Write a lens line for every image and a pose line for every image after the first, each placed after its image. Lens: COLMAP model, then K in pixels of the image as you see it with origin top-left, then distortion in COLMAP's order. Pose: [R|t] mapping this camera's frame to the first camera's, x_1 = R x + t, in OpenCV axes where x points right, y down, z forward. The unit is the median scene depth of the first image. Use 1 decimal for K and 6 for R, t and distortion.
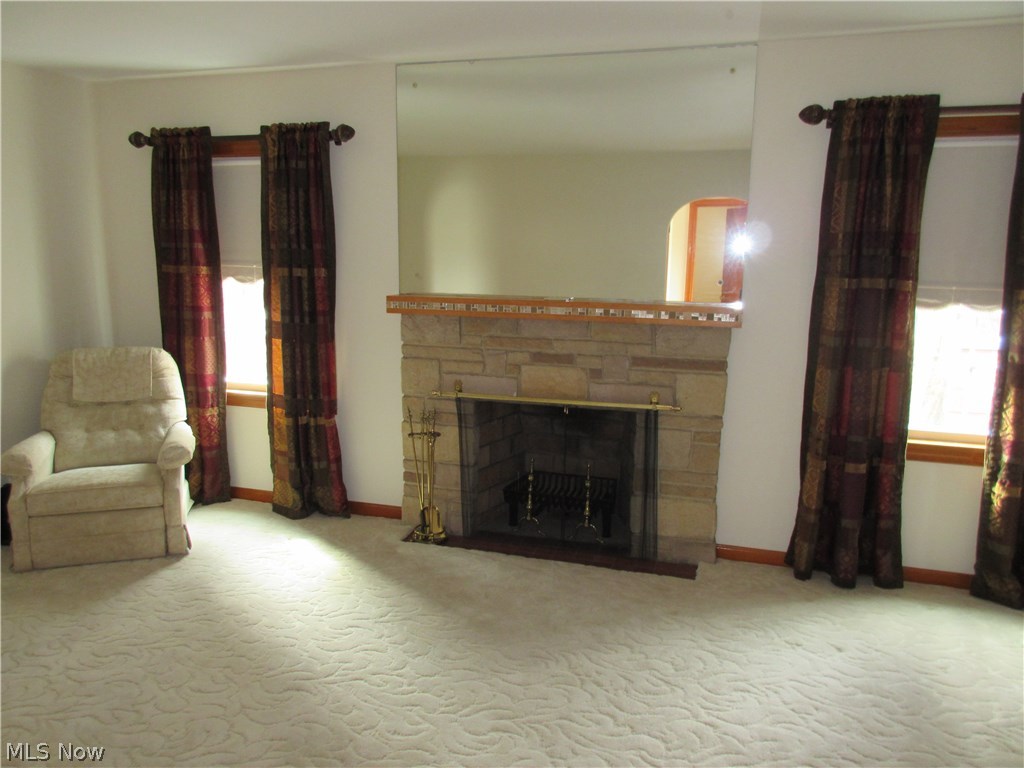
lens RADIAL K [[764.2, 0, 509.1], [0, 764.2, 384.2], [0, 0, 1]] dist [0.000849, -0.003714]
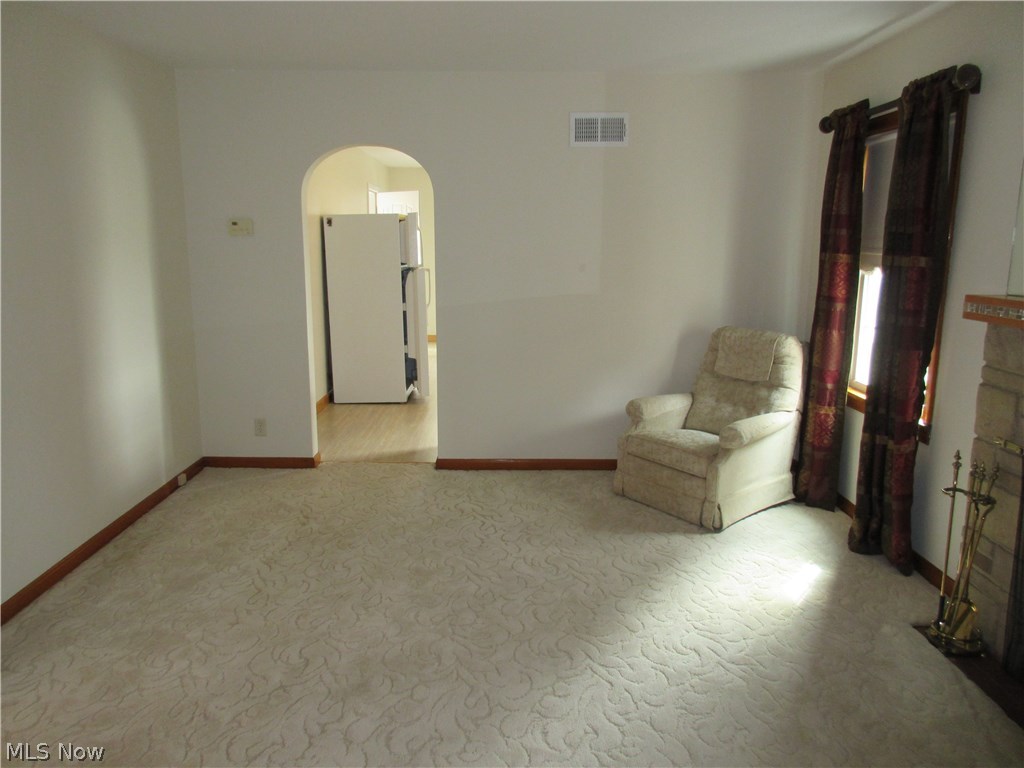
lens RADIAL K [[764.2, 0, 509.6], [0, 764.2, 381.7], [0, 0, 1]] dist [0.000849, -0.003714]
pose [[0.295210, 0.165893, -0.940920, 0.395540], [-0.173119, 0.977797, 0.118079, -0.044340], [0.939618, 0.128033, 0.317374, 0.363304]]
